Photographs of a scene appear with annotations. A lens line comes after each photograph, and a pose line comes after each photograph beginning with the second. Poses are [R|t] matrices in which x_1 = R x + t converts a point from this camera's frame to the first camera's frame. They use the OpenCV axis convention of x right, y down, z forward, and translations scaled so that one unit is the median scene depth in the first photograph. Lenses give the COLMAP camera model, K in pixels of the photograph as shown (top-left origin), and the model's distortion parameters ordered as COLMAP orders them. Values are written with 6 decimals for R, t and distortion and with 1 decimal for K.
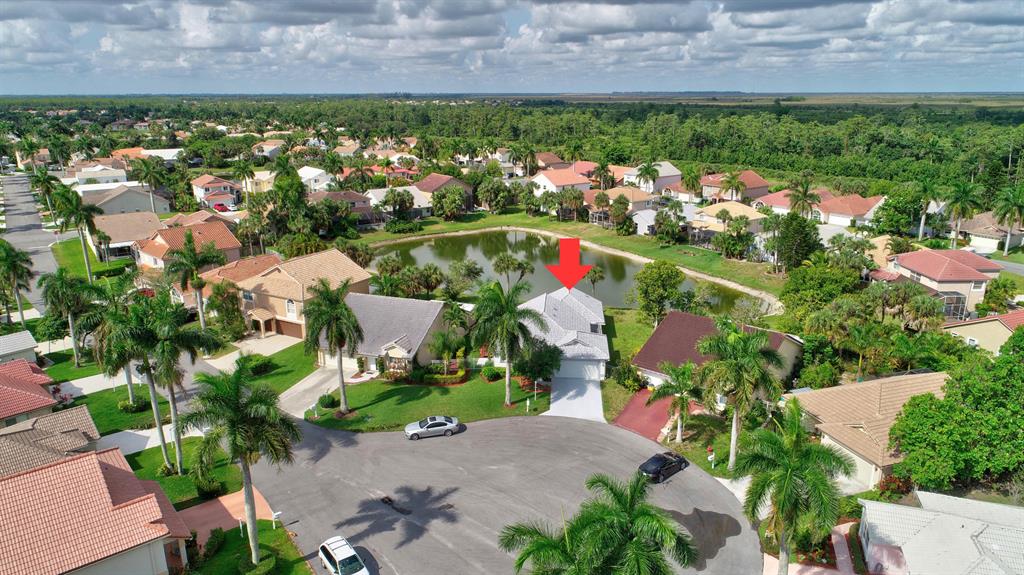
lens RADIAL K [[683.1, 0, 510.7], [0, 683.1, 301.7], [0, 0, 1]] dist [-0.007857, 0.001916]
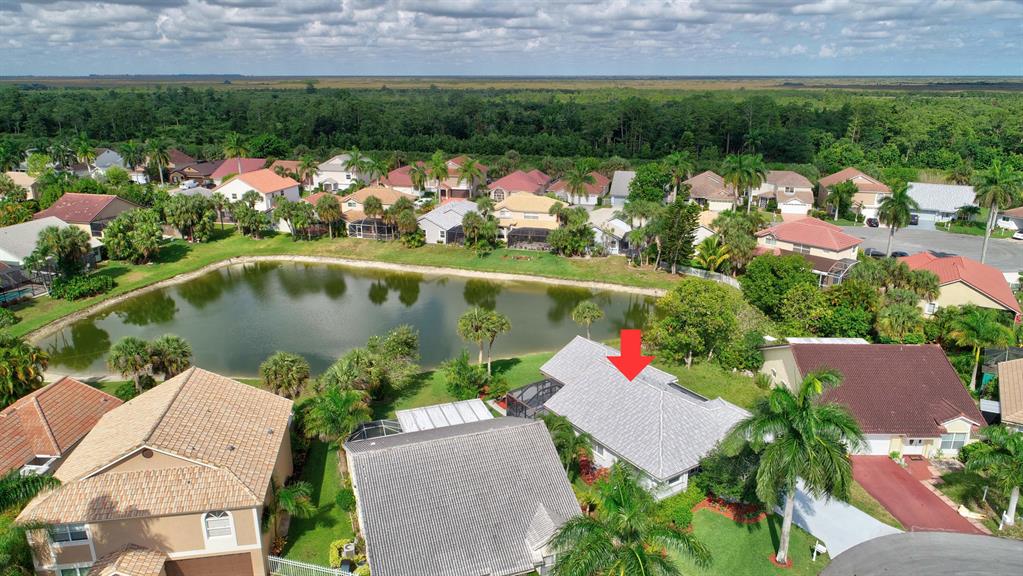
lens RADIAL K [[682.4, 0, 510.2], [0, 682.4, 302.2], [0, 0, 1]] dist [-0.007857, 0.001916]
pose [[0.776494, -0.196529, 0.598693, -0.224165], [0.181911, 0.979580, 0.085625, -0.076693], [-0.603296, 0.042422, 0.796388, 0.277684]]
